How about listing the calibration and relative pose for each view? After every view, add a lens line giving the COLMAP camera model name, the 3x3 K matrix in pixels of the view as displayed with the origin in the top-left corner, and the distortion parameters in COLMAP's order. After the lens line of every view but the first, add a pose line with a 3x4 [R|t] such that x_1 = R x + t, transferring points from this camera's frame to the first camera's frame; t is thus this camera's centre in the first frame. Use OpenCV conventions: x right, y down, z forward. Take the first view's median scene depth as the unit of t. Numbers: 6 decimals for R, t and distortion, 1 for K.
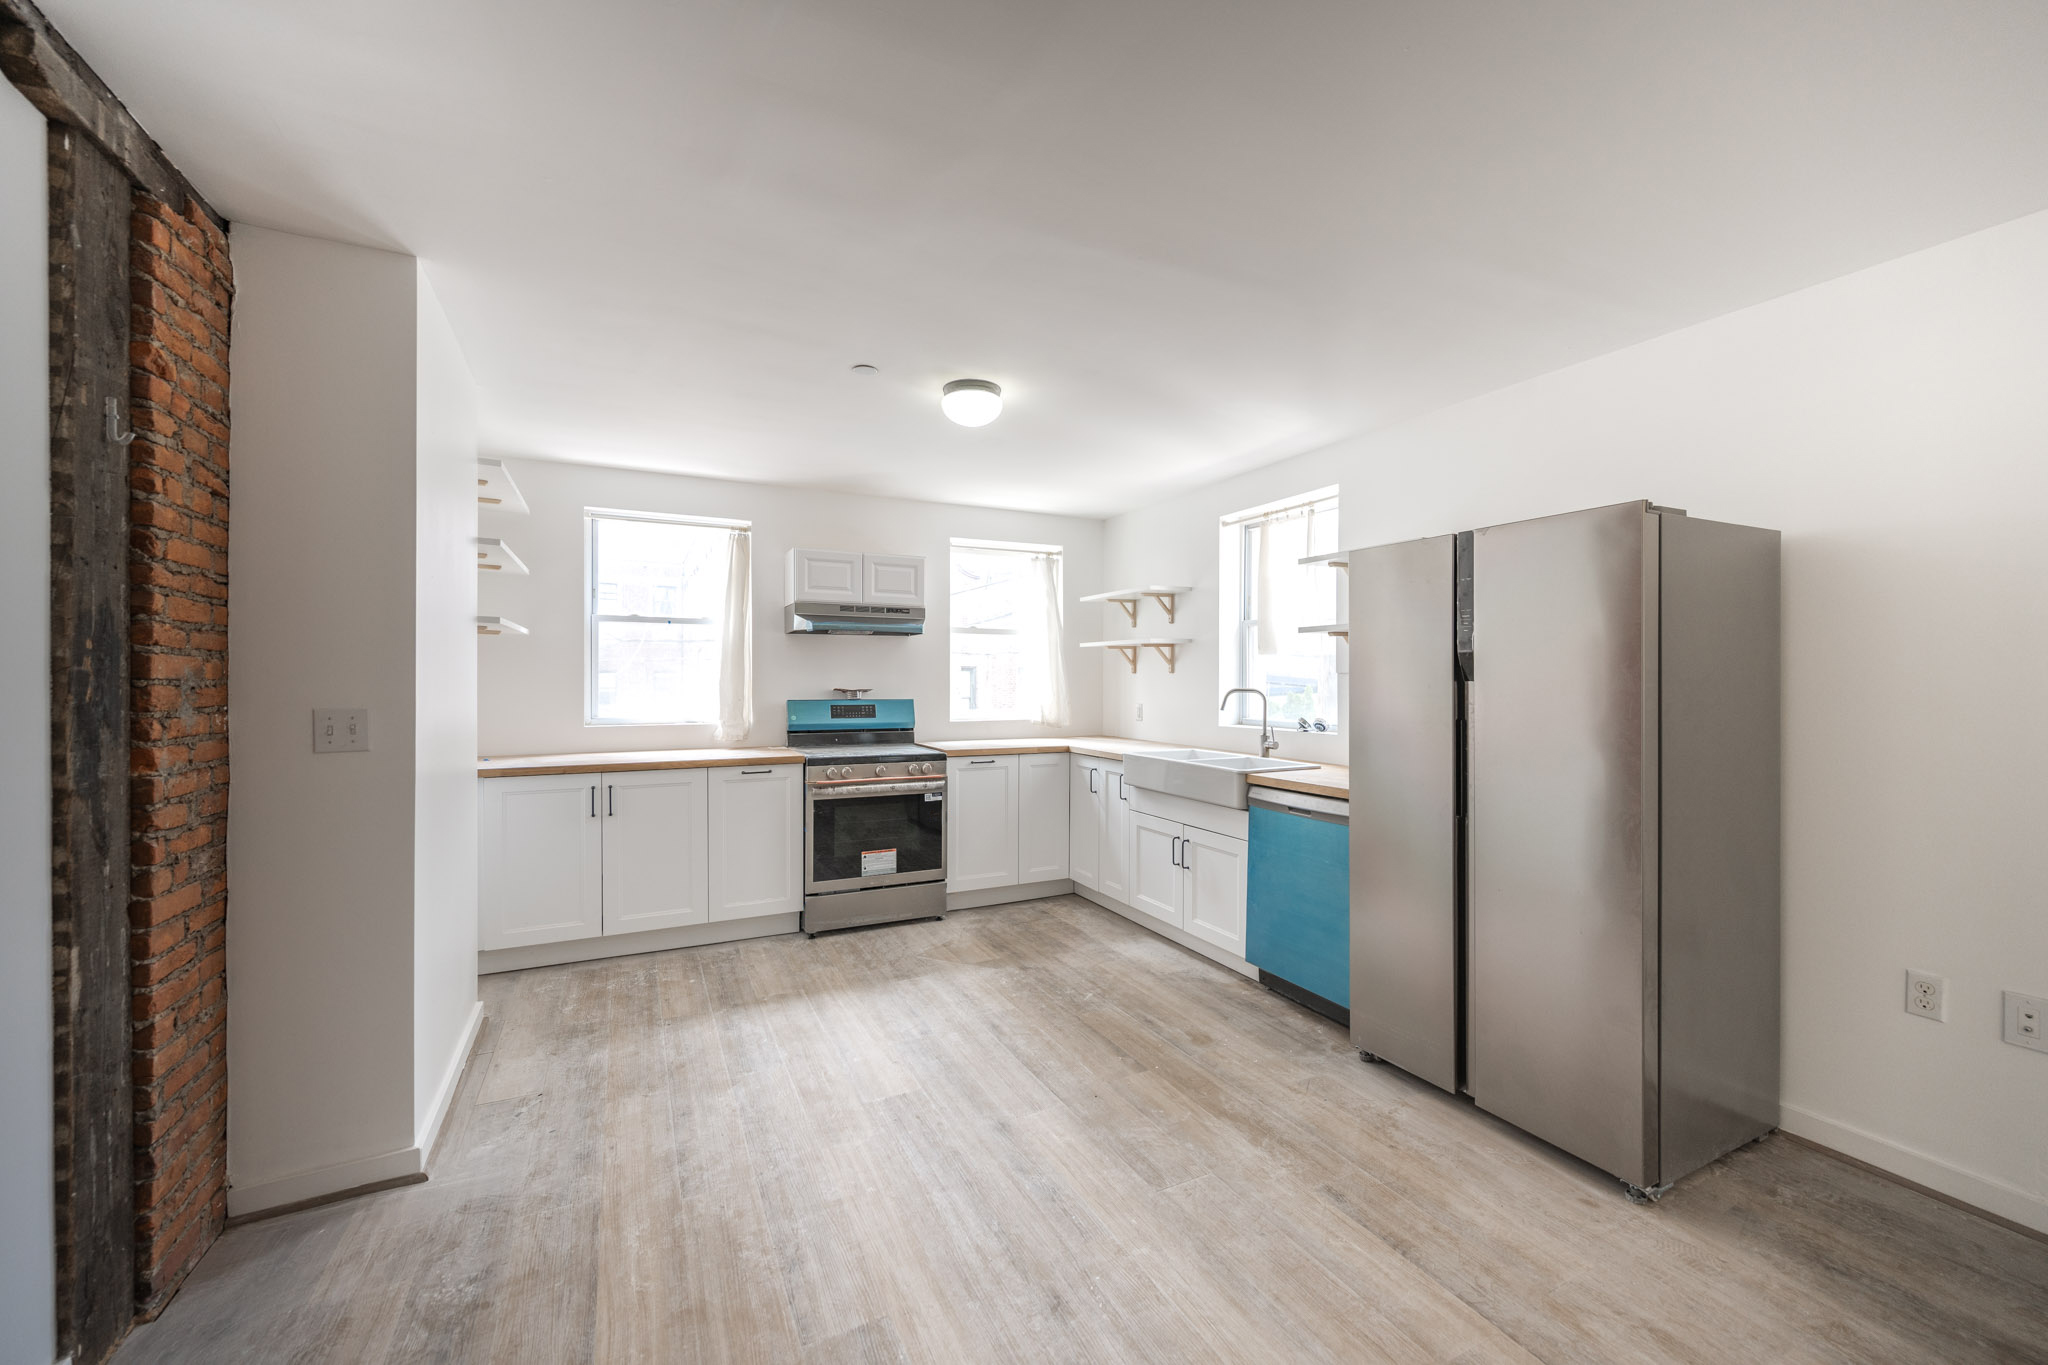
lens RADIAL K [[788.6, 0, 999.1], [0, 788.6, 676.2], [0, 0, 1]] dist [0.000294, -0.000108]
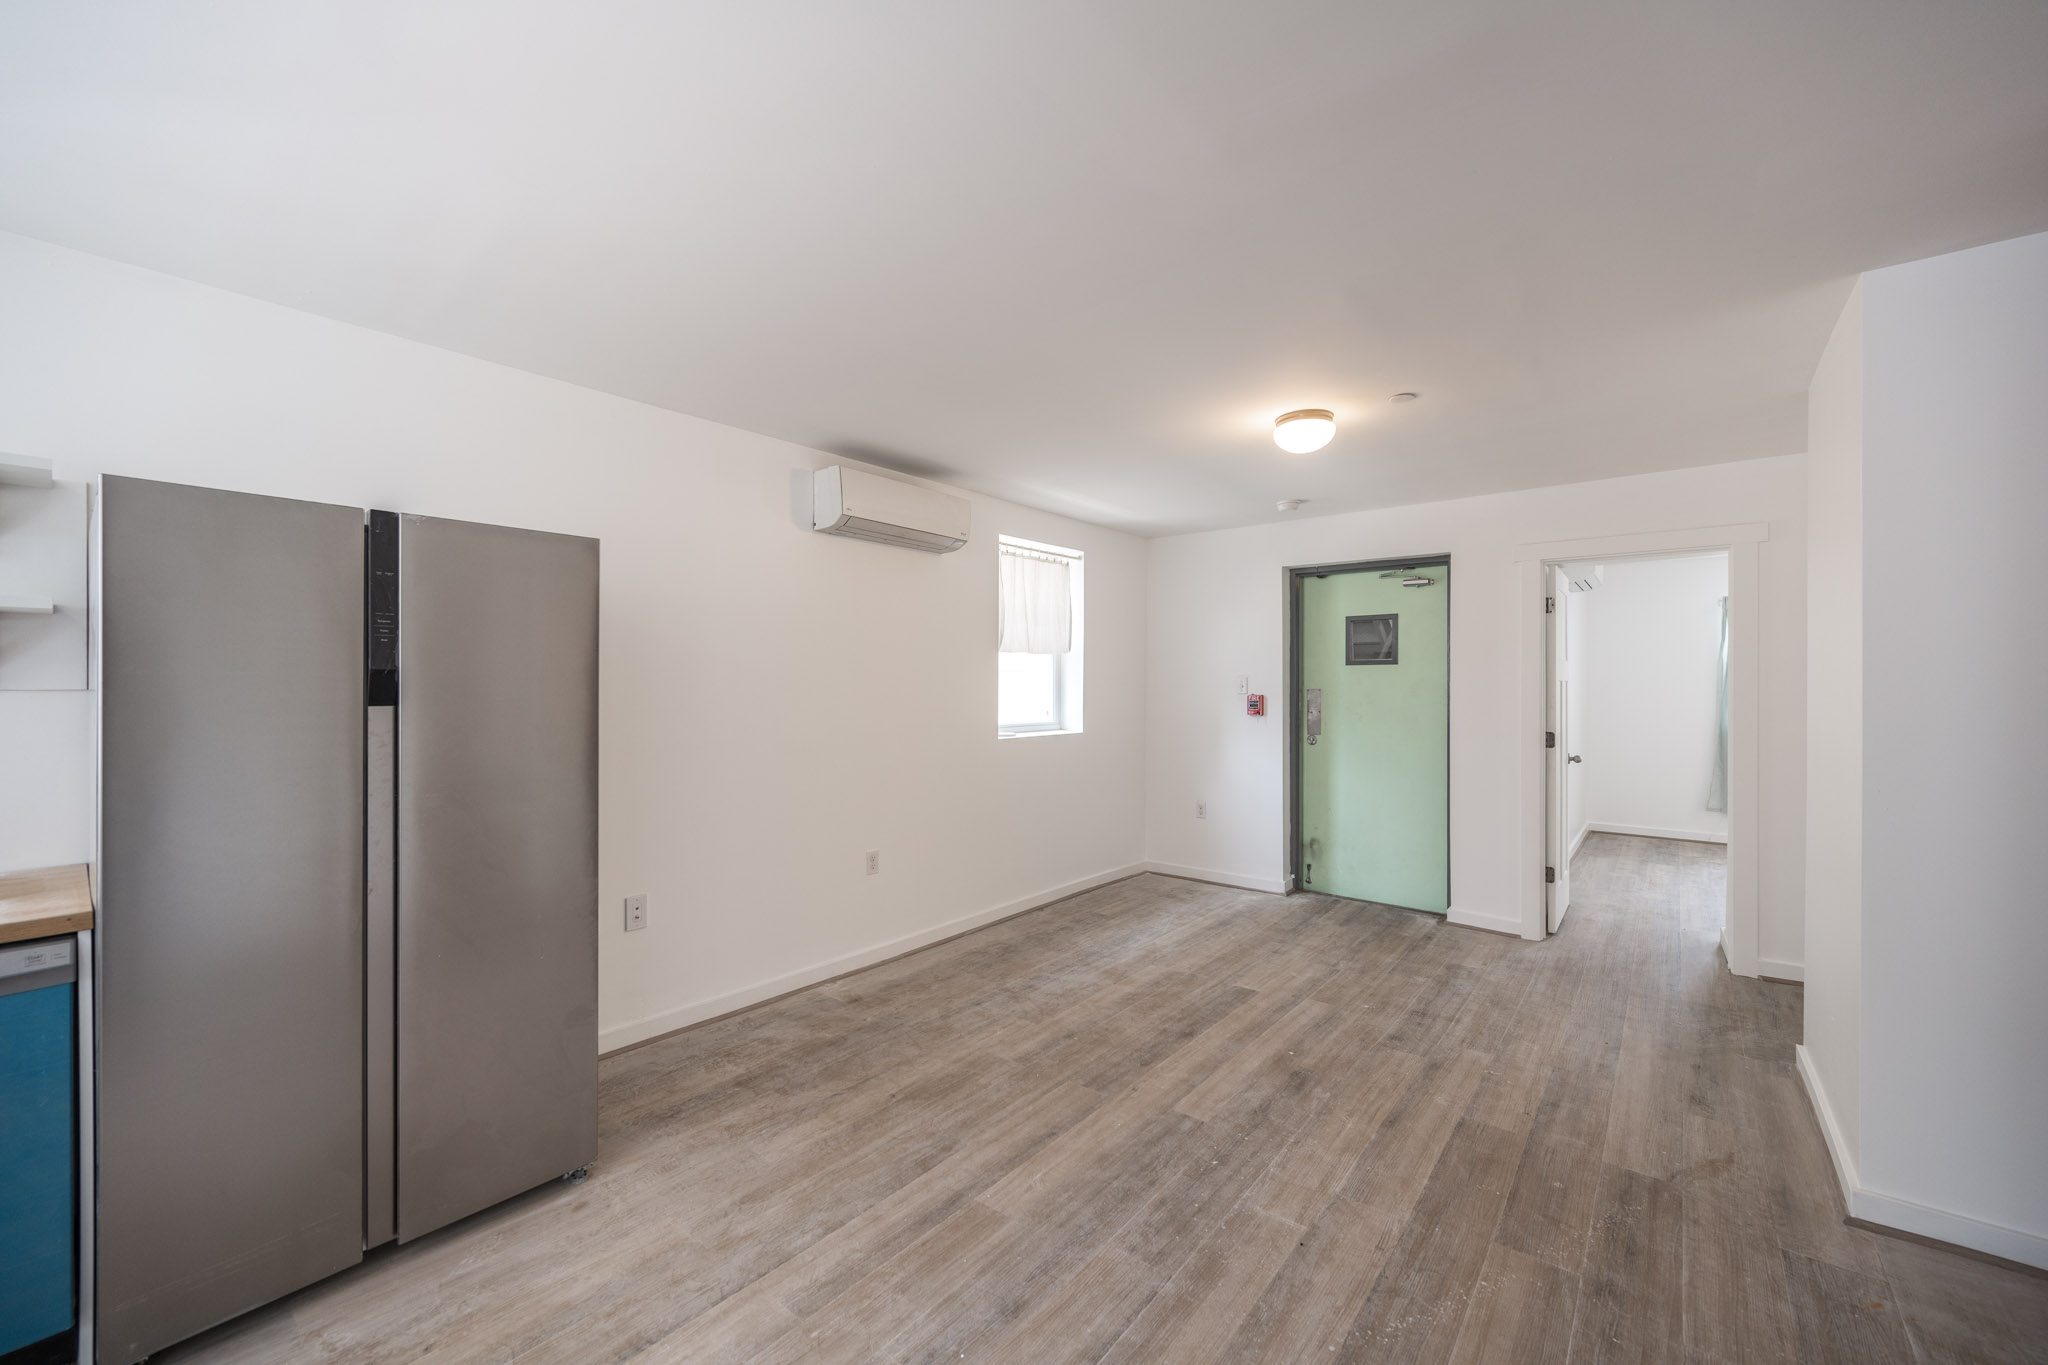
lens RADIAL K [[826.8, 0, 1024.8], [0, 826.8, 678.7], [0, 0, 1]] dist [0.000021, -0.000197]
pose [[-0.430627, 0.001988, 0.902528, -0.260250], [-0.002612, 0.999991, -0.003449, -0.012256], [-0.902526, -0.003843, -0.430618, 0.507176]]
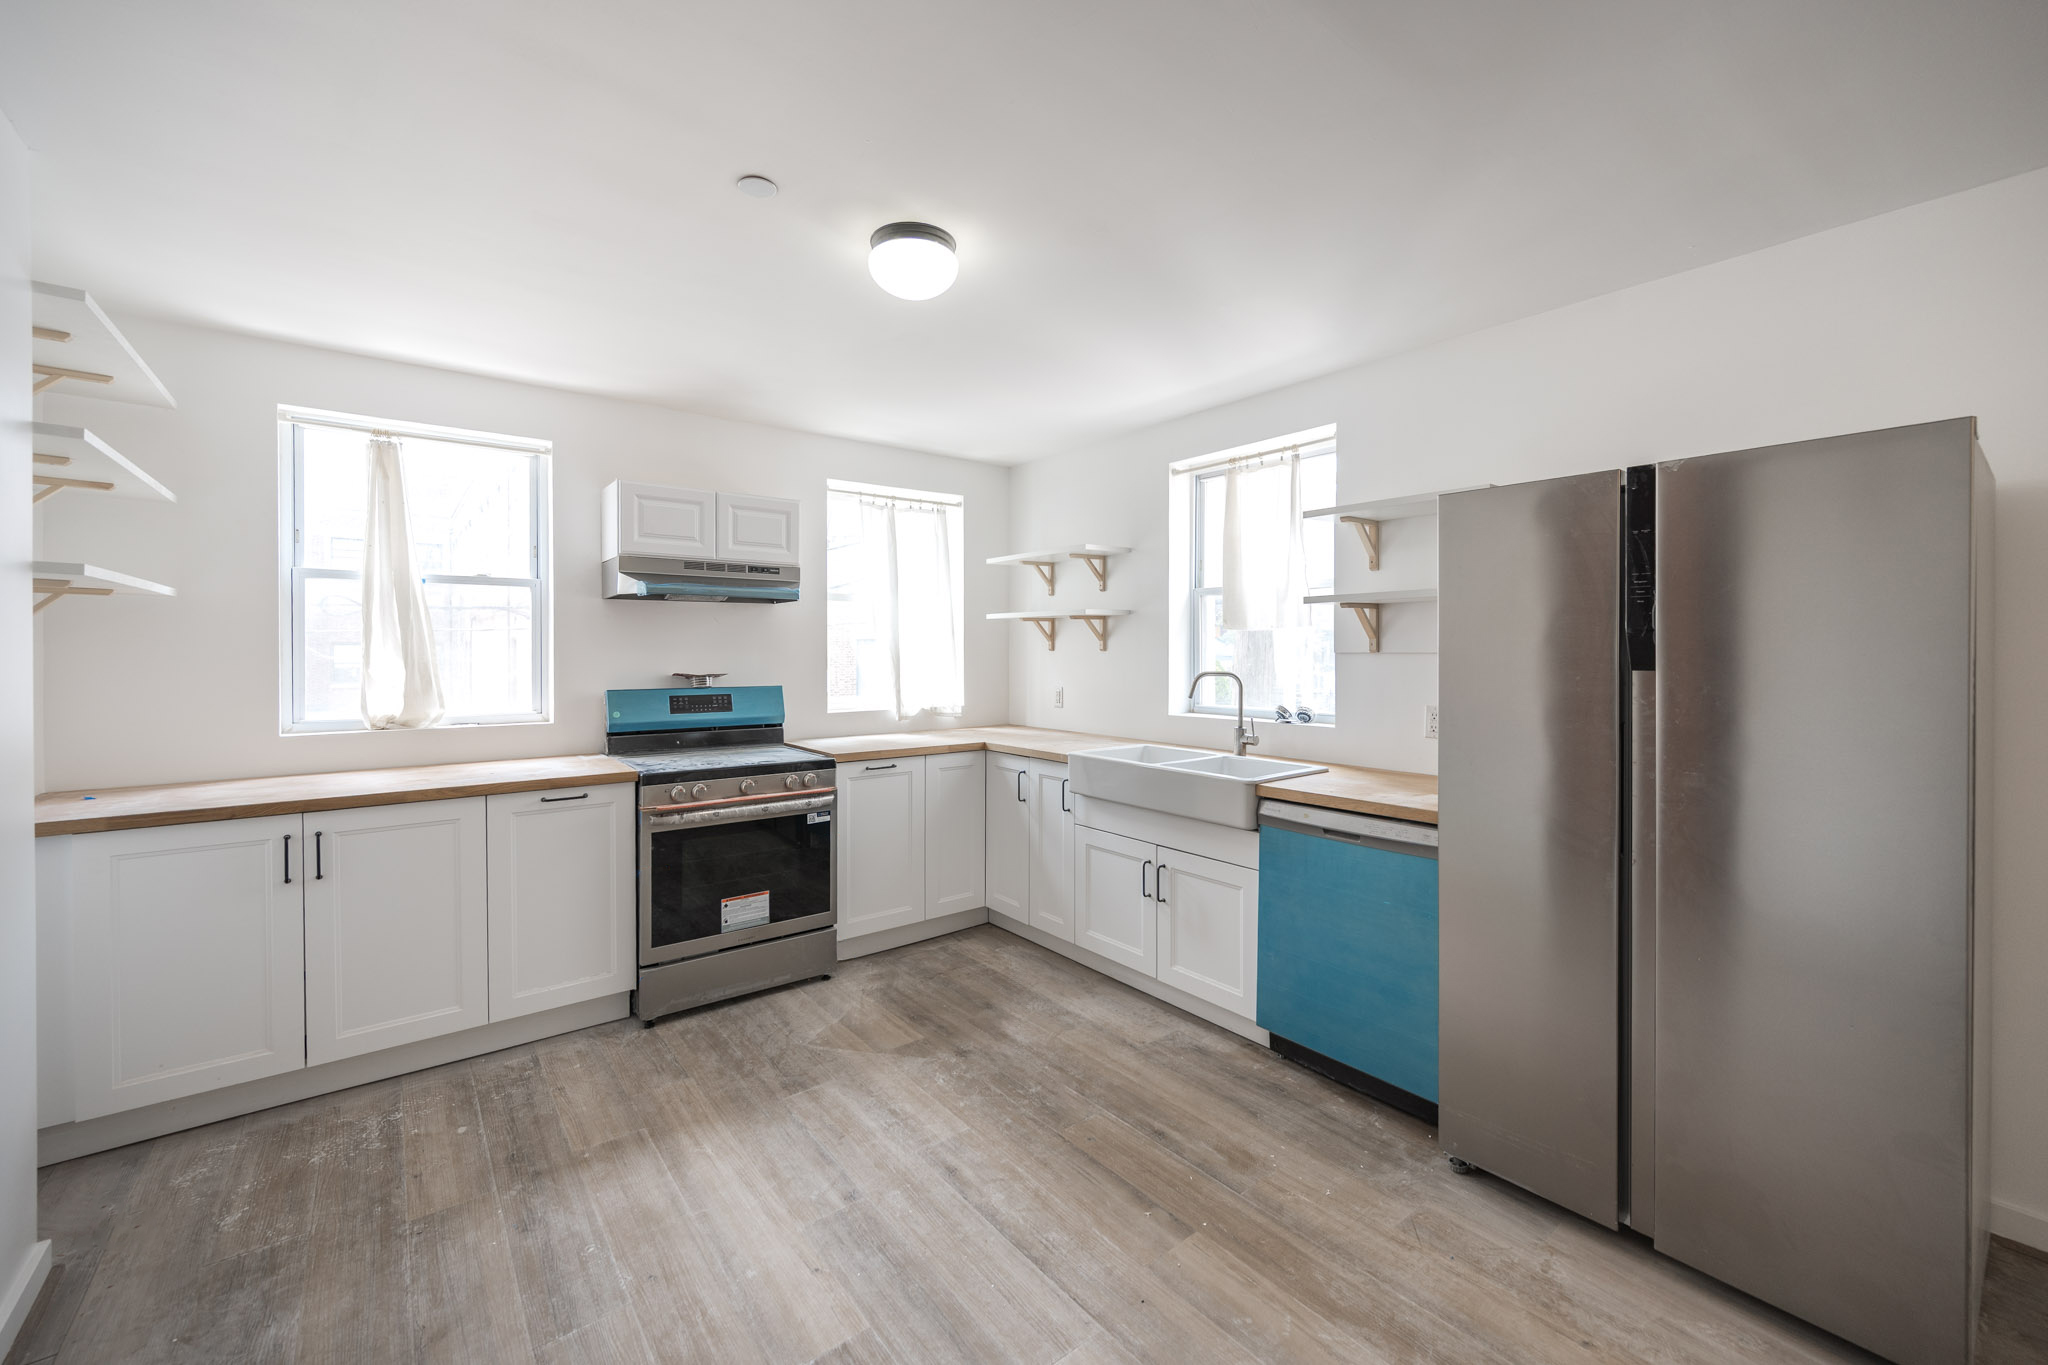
lens RADIAL K [[808.6, 0, 997.7], [0, 808.6, 649.4], [0, 0, 1]] dist [-0.001640, -0.000077]
pose [[0.977539, -0.003470, 0.210725, -0.094882], [0.002880, 0.999991, 0.003104, -0.011208], [-0.210734, -0.002427, 0.977540, 0.253518]]
